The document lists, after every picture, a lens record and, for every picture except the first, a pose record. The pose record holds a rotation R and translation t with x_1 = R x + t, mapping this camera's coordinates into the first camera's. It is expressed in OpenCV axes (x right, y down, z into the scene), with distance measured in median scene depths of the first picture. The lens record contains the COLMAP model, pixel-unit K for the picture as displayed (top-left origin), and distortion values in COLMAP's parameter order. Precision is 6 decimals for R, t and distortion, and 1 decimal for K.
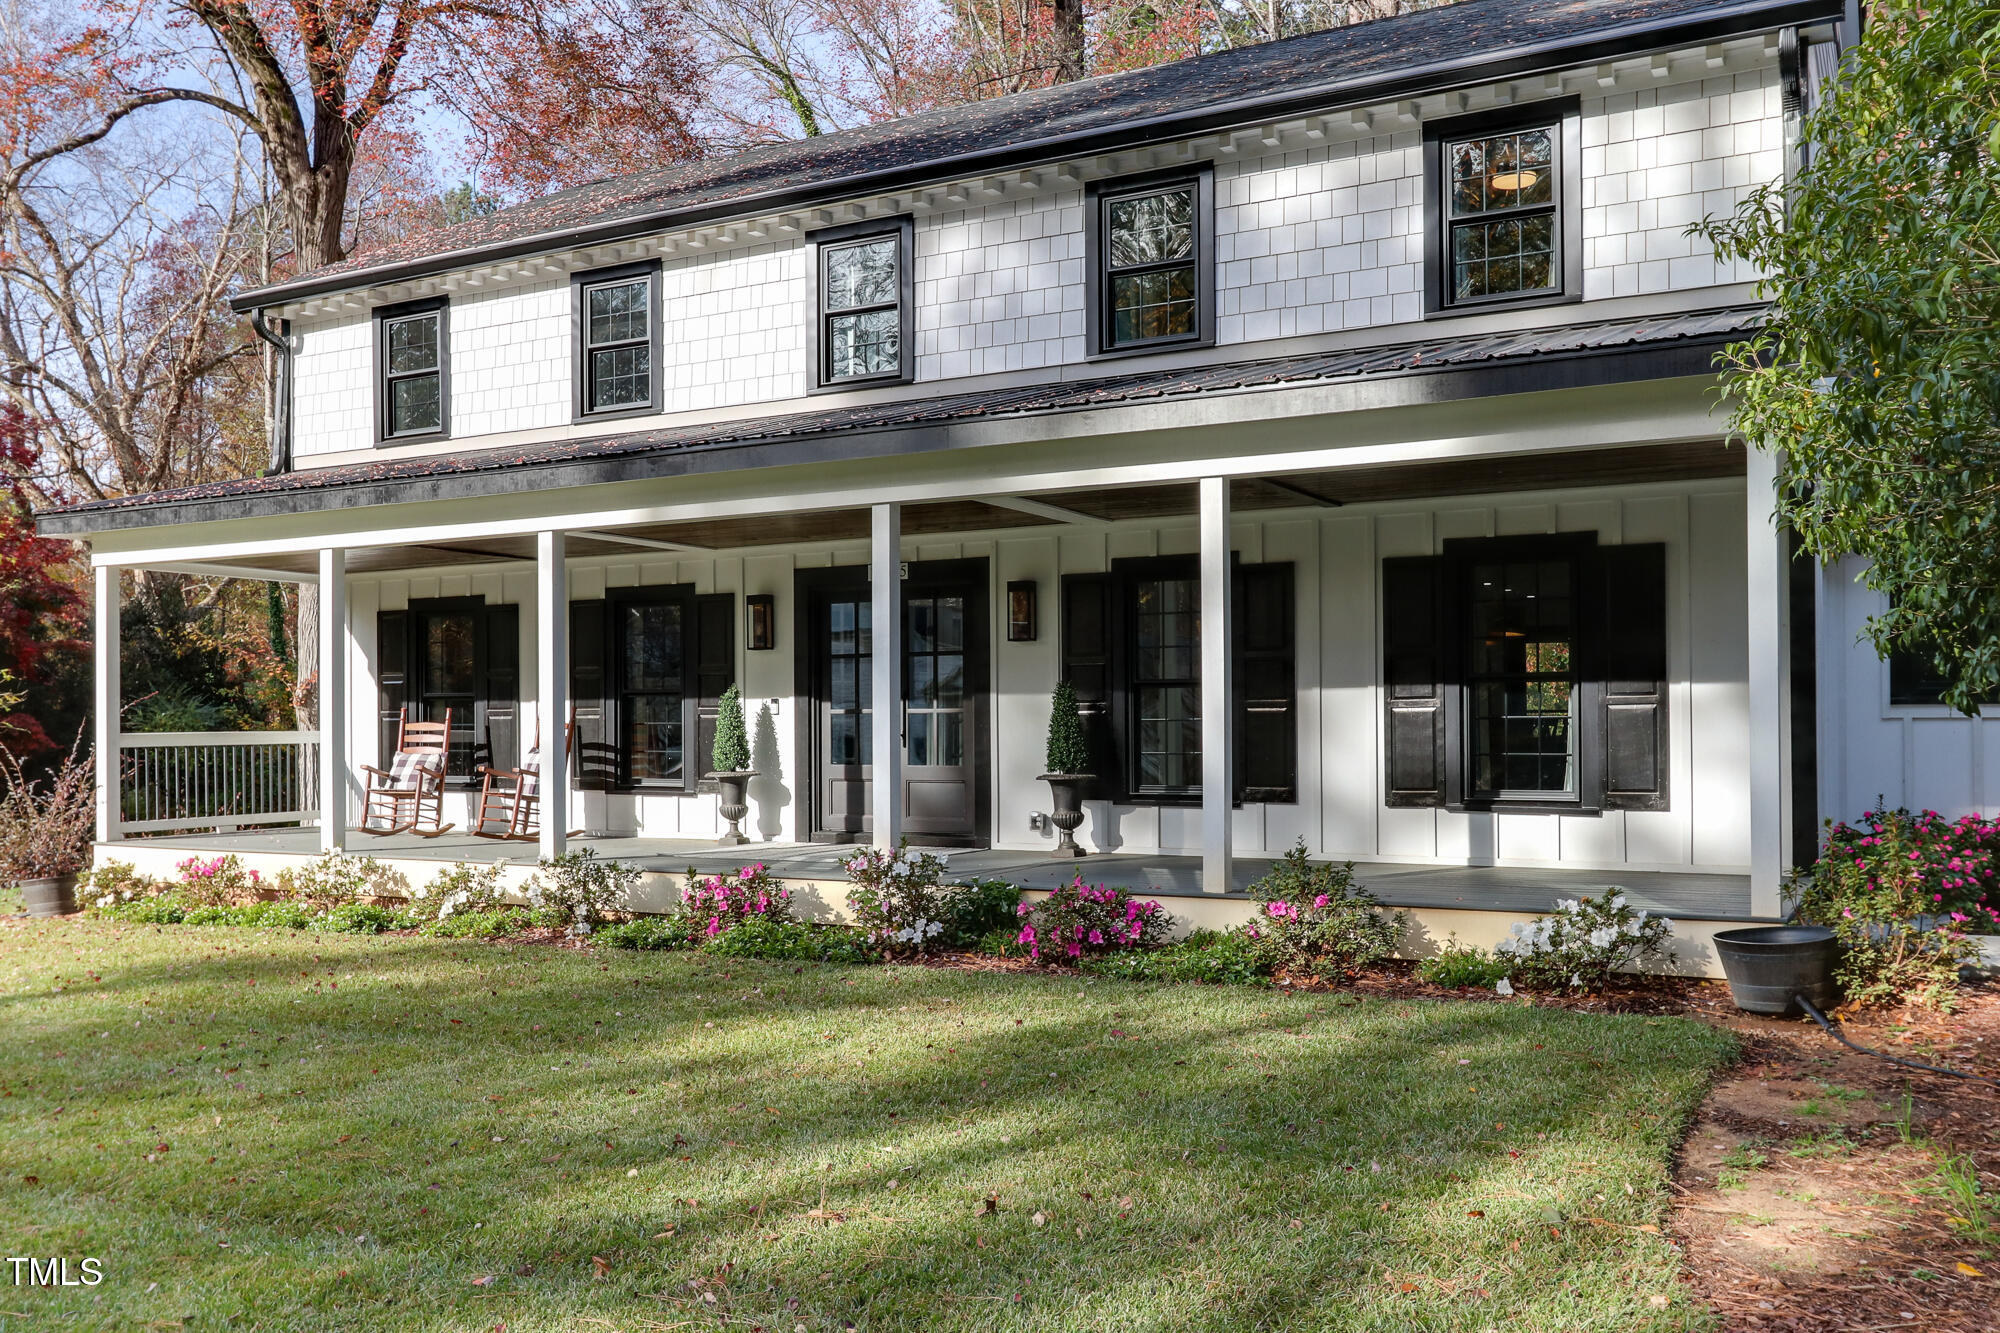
lens RADIAL K [[1666.4, 0, 999.4], [0, 1666.4, 656.3], [0, 0, 1]] dist [-0.019680, -0.003435]
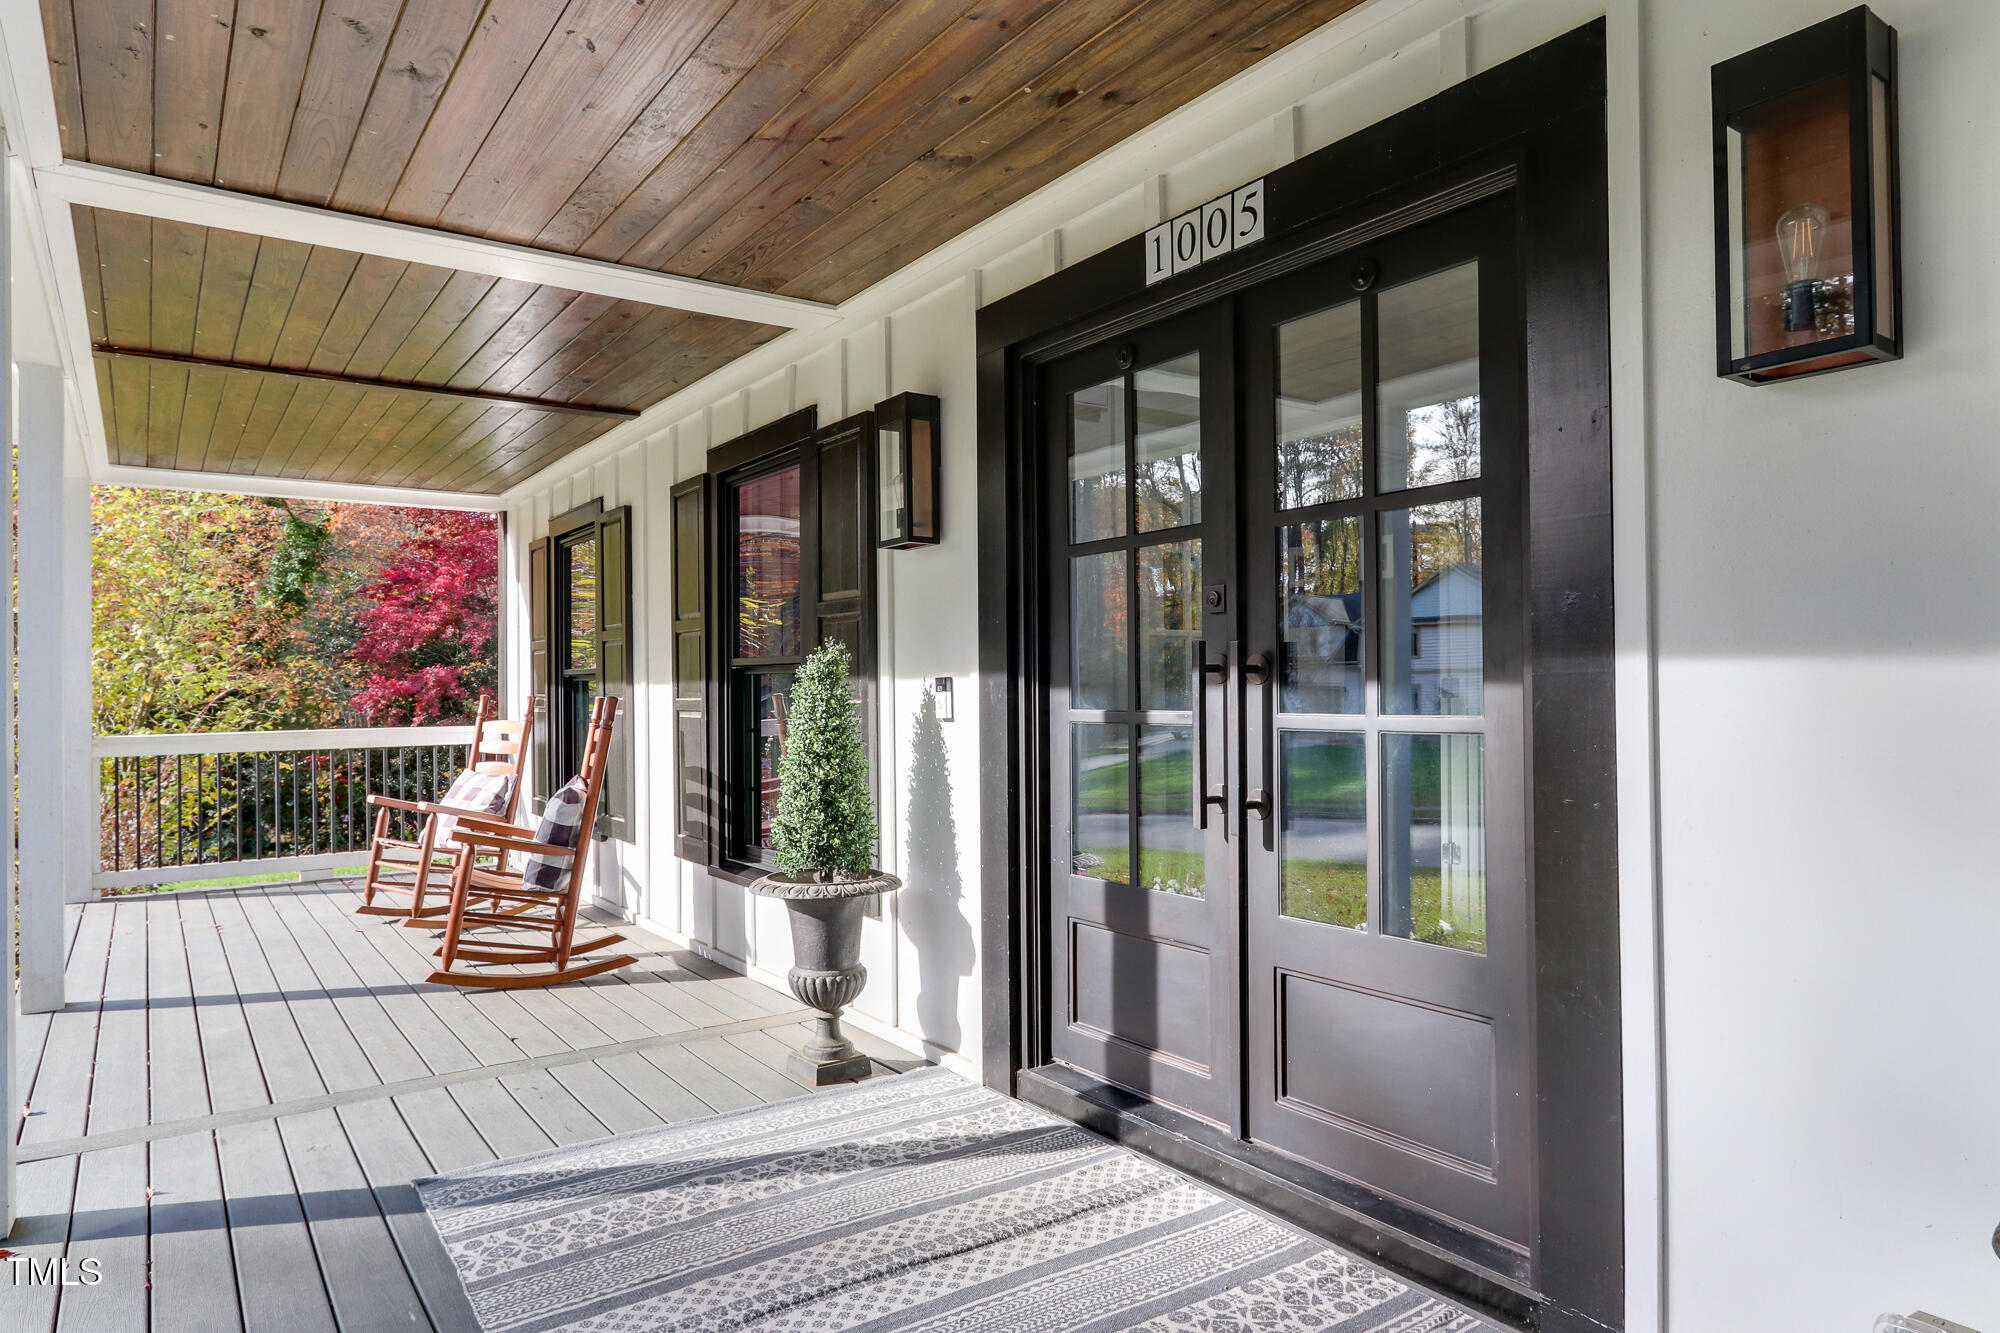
lens RADIAL K [[1209.6, 0, 997.6], [0, 1209.6, 663.3], [0, 0, 1]] dist [-0.000848, 0.000162]
pose [[0.896268, -0.006202, -0.443470, -0.006219], [0.015729, 0.999718, 0.017808, 0.017851], [0.443234, -0.022936, 0.896112, 0.771903]]
